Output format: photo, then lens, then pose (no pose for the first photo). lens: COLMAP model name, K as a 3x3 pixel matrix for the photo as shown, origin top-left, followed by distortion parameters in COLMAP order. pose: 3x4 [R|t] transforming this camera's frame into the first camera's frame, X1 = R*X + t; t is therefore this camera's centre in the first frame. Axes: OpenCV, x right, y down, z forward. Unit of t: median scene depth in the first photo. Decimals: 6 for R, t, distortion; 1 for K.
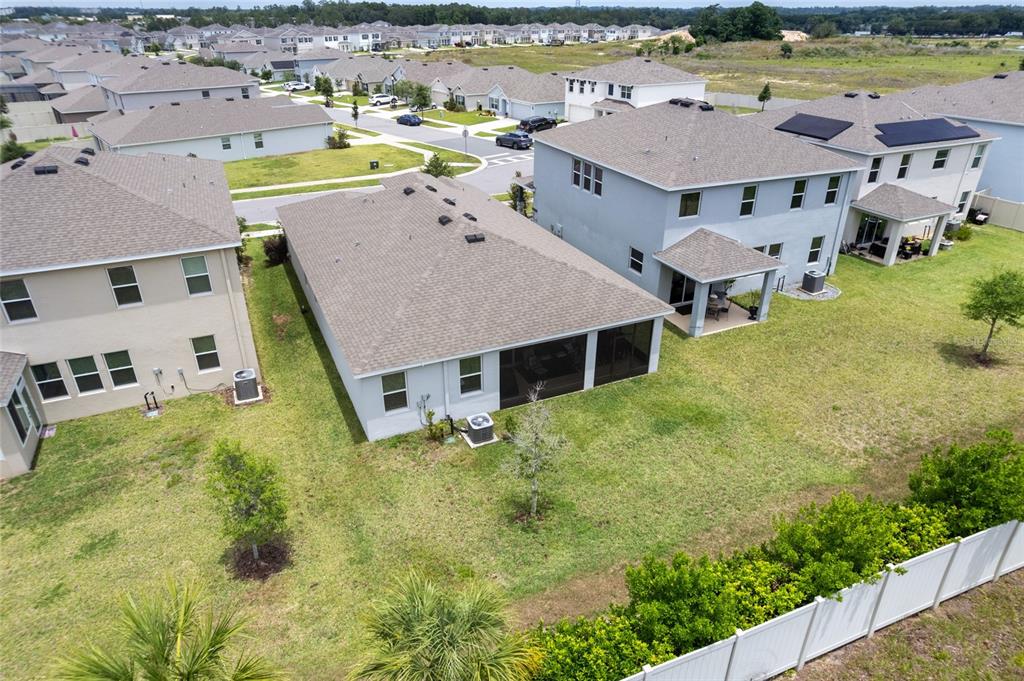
lens RADIAL K [[655.3, 0, 515.4], [0, 655.3, 350.1], [0, 0, 1]] dist [-0.082423, 0.074966]
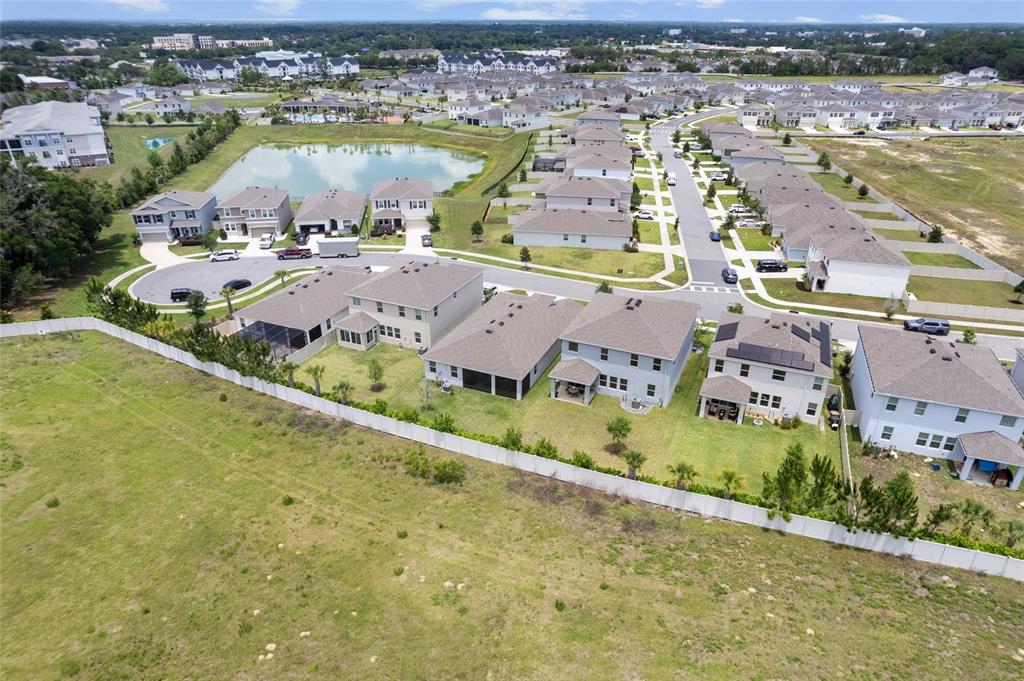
lens RADIAL K [[655.3, 0, 515.4], [0, 655.3, 350.1], [0, 0, 1]] dist [-0.082423, 0.074966]
pose [[0.663819, 0.340111, -0.666084, 1.365882], [-0.349375, 0.928485, 0.125909, -0.348309], [0.661272, 0.149132, 0.735173, -0.712342]]
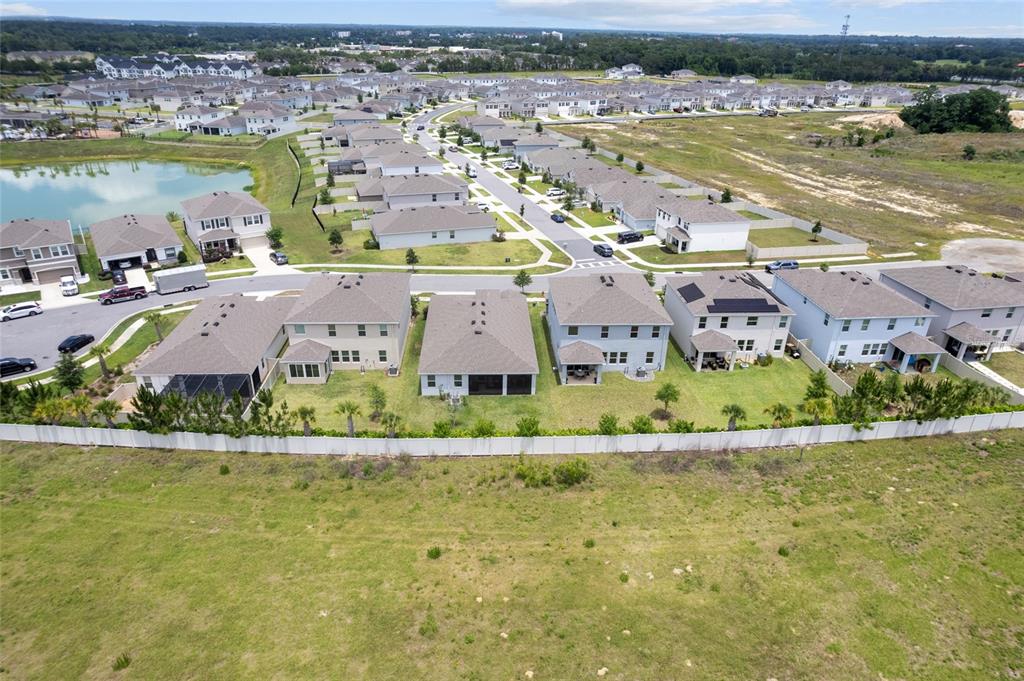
lens RADIAL K [[655.3, 0, 515.4], [0, 655.3, 350.1], [0, 0, 1]] dist [-0.082423, 0.074966]
pose [[0.929456, 0.179233, -0.322469, 0.679953], [-0.187174, 0.982305, 0.006487, -0.102572], [0.317925, 0.054328, 0.946558, -1.062786]]
